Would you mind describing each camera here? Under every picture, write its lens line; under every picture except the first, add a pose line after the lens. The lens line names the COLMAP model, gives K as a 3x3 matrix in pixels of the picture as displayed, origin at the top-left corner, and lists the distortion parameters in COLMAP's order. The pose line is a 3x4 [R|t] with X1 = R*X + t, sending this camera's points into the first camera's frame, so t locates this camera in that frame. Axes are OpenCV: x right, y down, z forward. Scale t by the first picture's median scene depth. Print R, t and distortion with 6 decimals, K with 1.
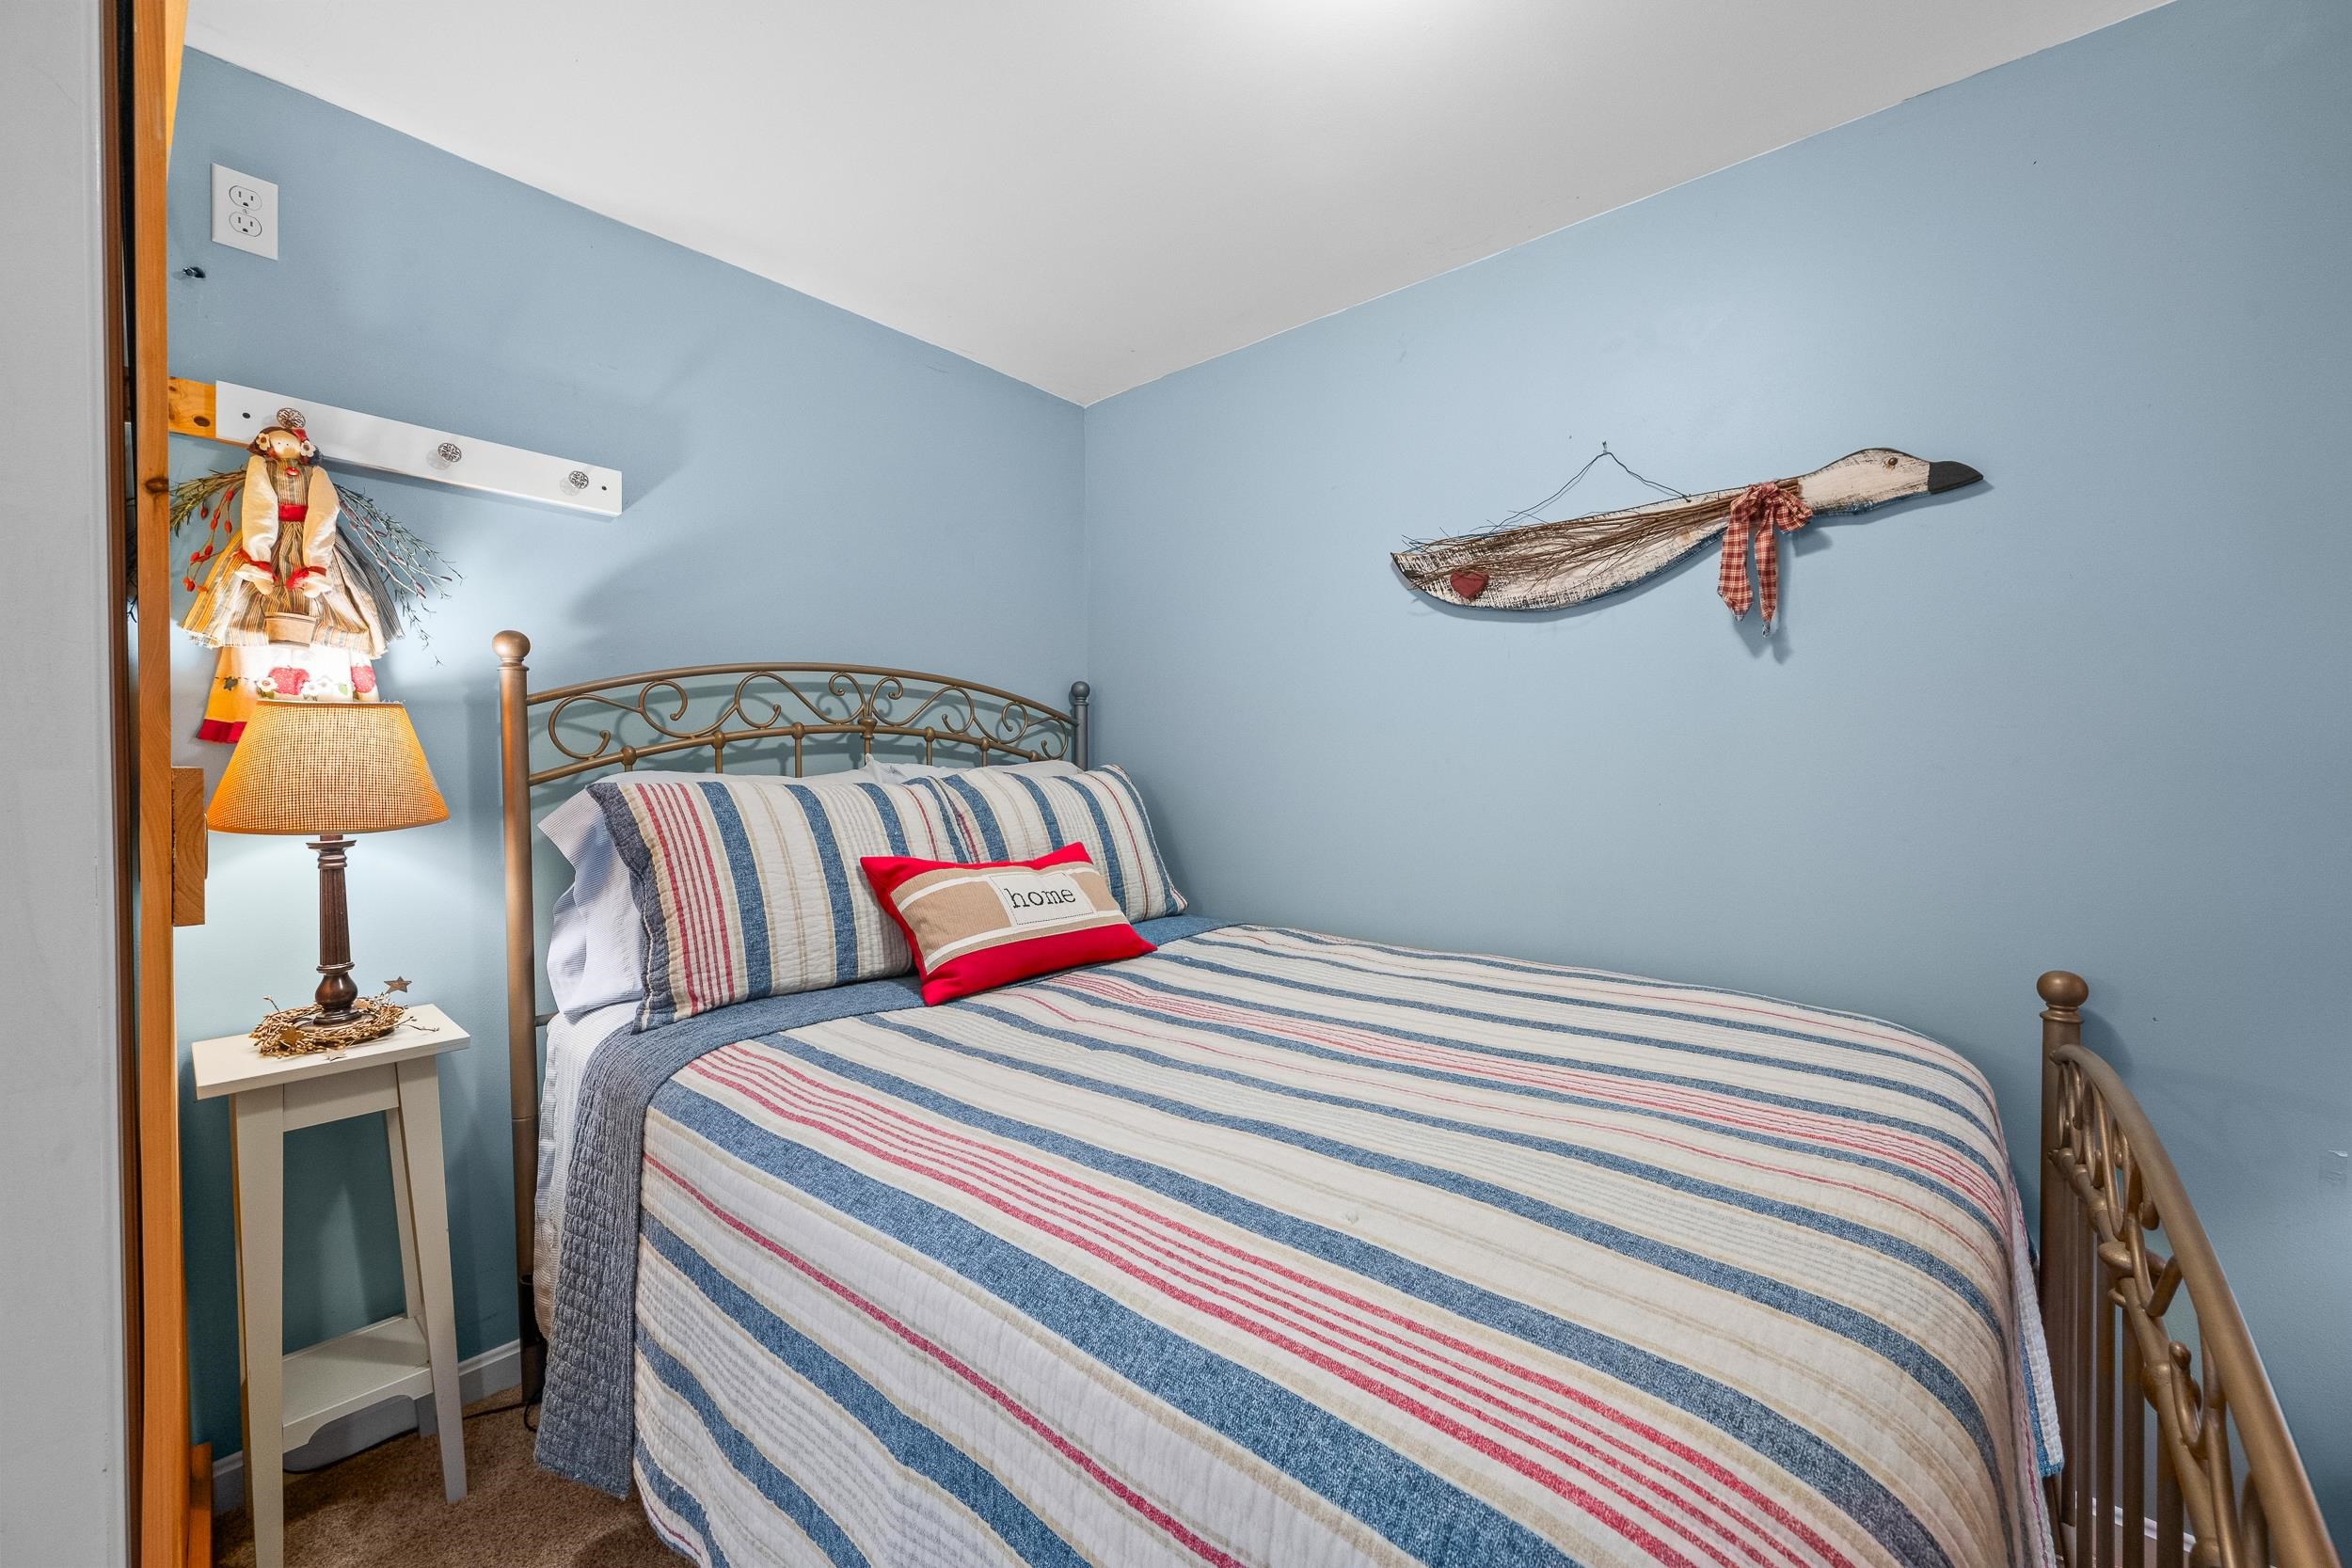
lens RADIAL K [[936.6, 0, 1180.9], [0, 936.6, 774.3], [0, 0, 1]] dist [-0.001447, 0.000144]
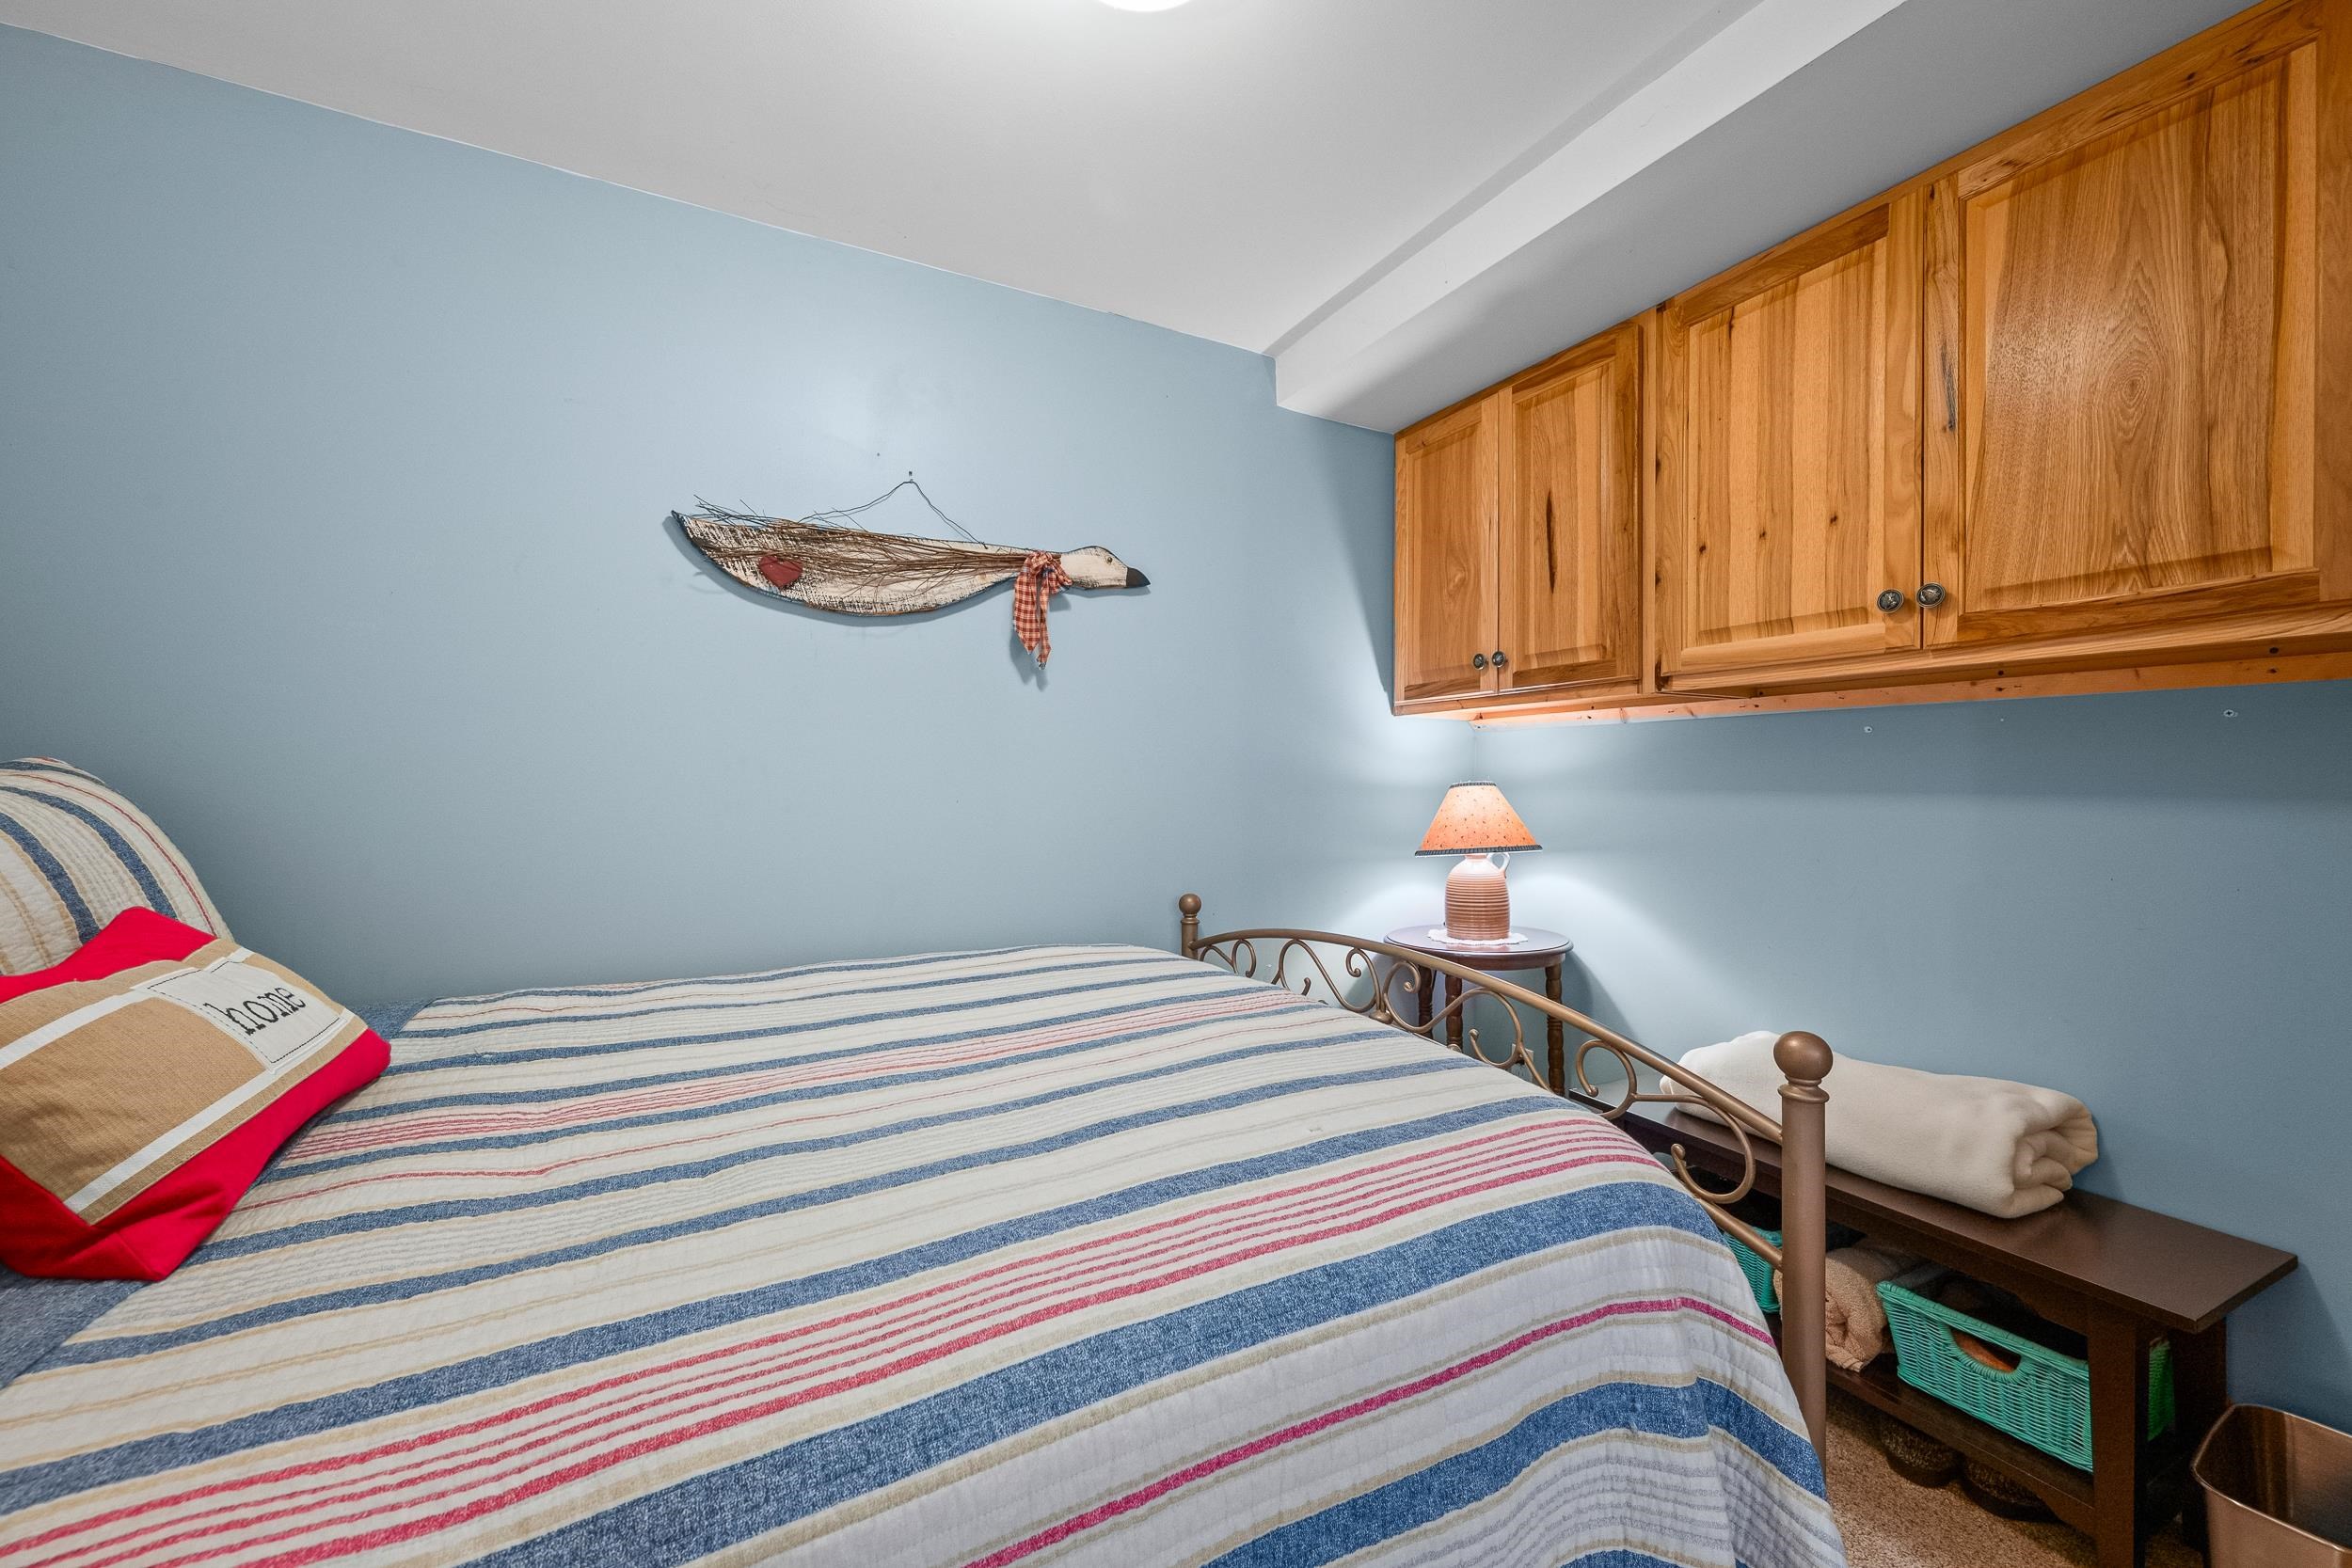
lens RADIAL K [[936.6, 0, 1193.2], [0, 936.6, 778.7], [0, 0, 1]] dist [-0.001447, 0.000144]
pose [[0.340200, -0.003248, 0.940348, -0.679998], [0.001069, 0.999995, 0.003068, 0.000420], [-0.940353, -0.000039, 0.340202, 0.470108]]
